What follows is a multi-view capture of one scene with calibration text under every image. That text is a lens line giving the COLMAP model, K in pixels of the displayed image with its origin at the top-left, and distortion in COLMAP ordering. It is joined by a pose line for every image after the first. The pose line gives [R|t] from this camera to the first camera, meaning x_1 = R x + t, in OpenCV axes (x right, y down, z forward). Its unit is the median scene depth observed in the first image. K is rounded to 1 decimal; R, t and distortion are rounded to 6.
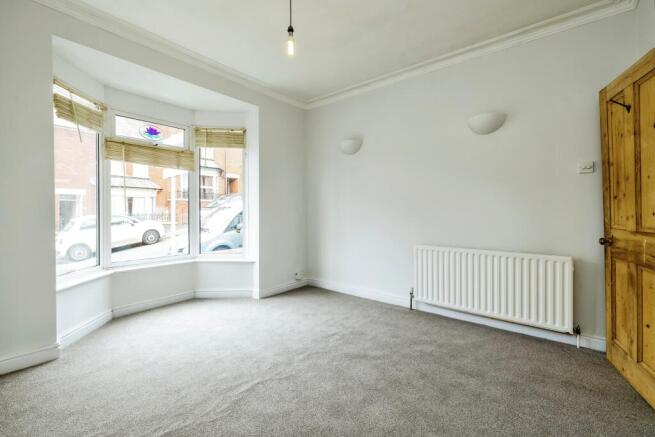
lens RADIAL K [[279.7, 0, 326.3], [0, 279.7, 212.7], [0, 0, 1]] dist [0.000894, -0.000030]
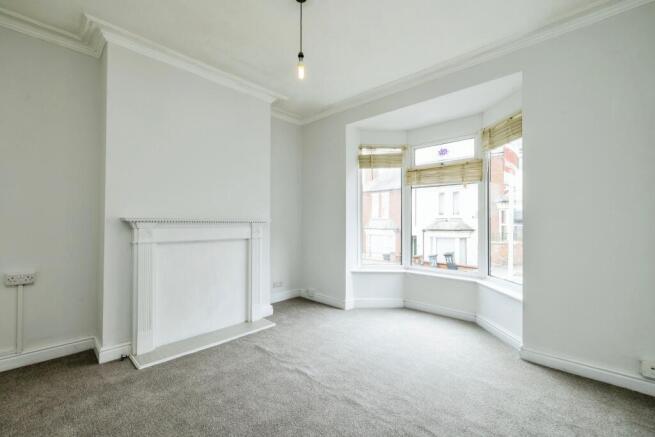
lens RADIAL K [[279.7, 0, 326.2], [0, 279.7, 220.8], [0, 0, 1]] dist [0.000894, -0.000030]
pose [[-0.065581, -0.013151, -0.997761, 0.541326], [-0.014310, 0.999823, -0.012237, -0.003785], [0.997745, 0.013475, -0.065758, 0.688119]]
